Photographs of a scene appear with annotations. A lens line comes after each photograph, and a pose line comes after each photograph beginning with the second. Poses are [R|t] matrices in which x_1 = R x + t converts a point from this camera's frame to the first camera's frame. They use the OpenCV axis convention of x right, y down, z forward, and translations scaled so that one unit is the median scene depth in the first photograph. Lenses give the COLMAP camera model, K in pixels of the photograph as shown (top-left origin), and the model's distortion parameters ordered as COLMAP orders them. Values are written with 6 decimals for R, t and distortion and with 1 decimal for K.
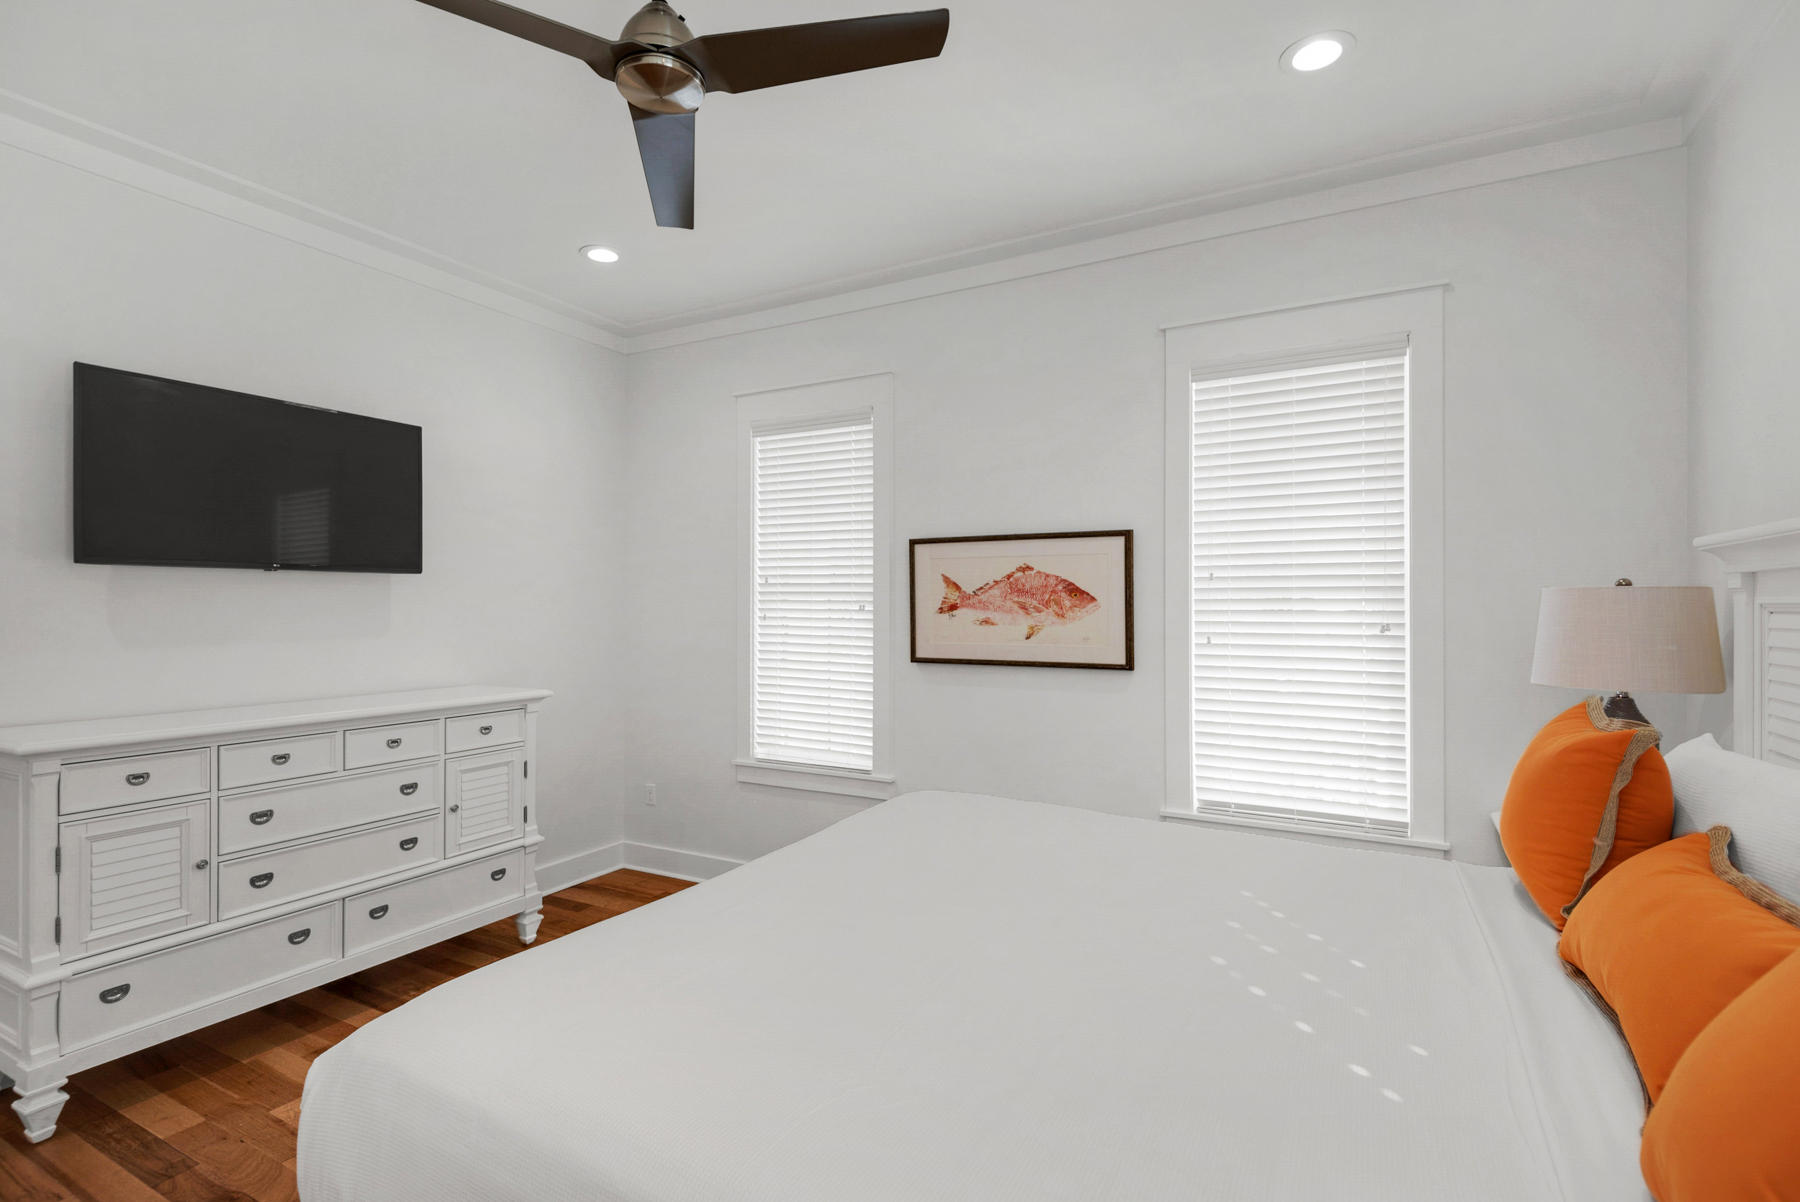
lens RADIAL K [[827.9, 0, 907.9], [0, 827.9, 597.0], [0, 0, 1]] dist [0.022252, -0.007318]
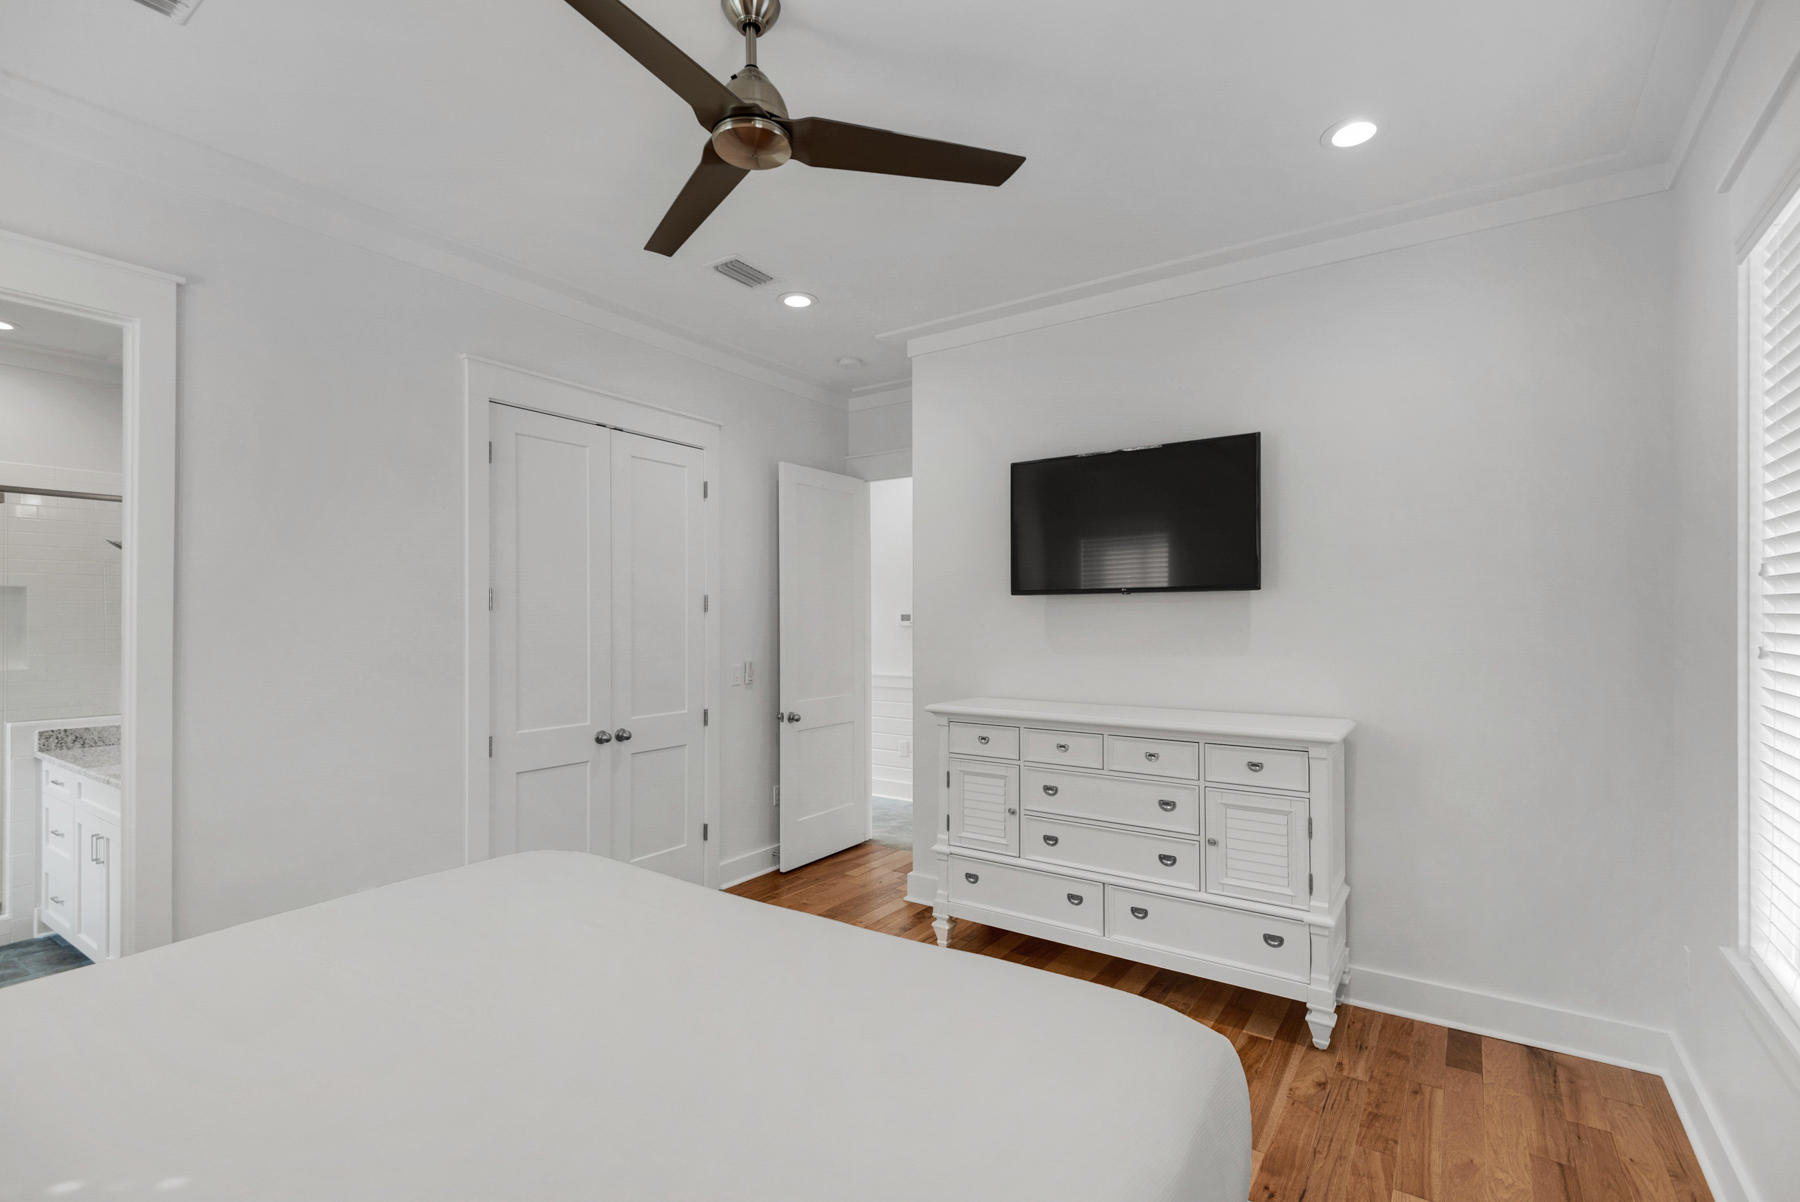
lens RADIAL K [[827.9, 0, 885.1], [0, 827.9, 624.5], [0, 0, 1]] dist [0.022252, -0.007318]
pose [[-0.101352, 0.002075, -0.994848, 0.527579], [0.006972, 0.999975, 0.001376, 0.008869], [0.994826, -0.006797, -0.101364, 0.926144]]
